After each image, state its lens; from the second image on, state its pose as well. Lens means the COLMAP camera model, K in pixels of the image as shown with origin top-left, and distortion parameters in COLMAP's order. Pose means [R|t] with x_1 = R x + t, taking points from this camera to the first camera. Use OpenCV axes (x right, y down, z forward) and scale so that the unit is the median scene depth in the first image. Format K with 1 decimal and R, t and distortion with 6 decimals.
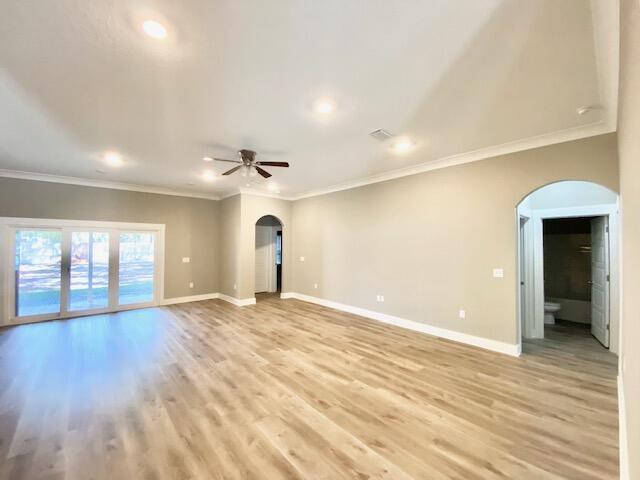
lens RADIAL K [[259.6, 0, 320.0], [0, 259.6, 240.0], [0, 0, 1]] dist [0.003412, -0.011426]
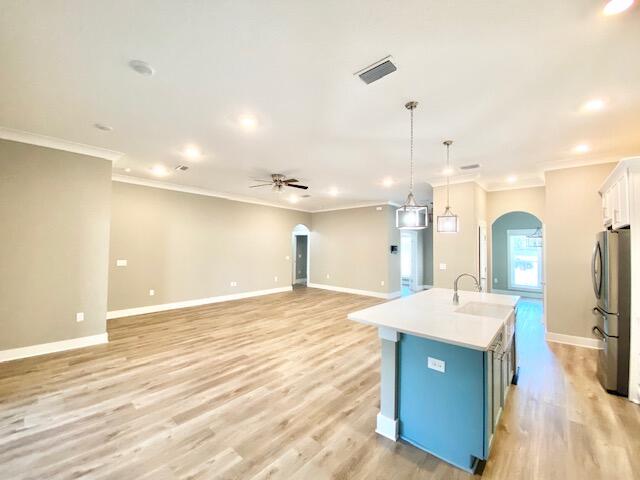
lens RADIAL K [[259.6, 0, 320.0], [0, 259.6, 240.0], [0, 0, 1]] dist [0.003412, -0.011426]
pose [[-0.115242, 0.030539, 0.992868, -1.354497], [-0.023010, 0.999177, -0.033404, 0.024797], [-0.993071, -0.026696, -0.114444, 0.775591]]
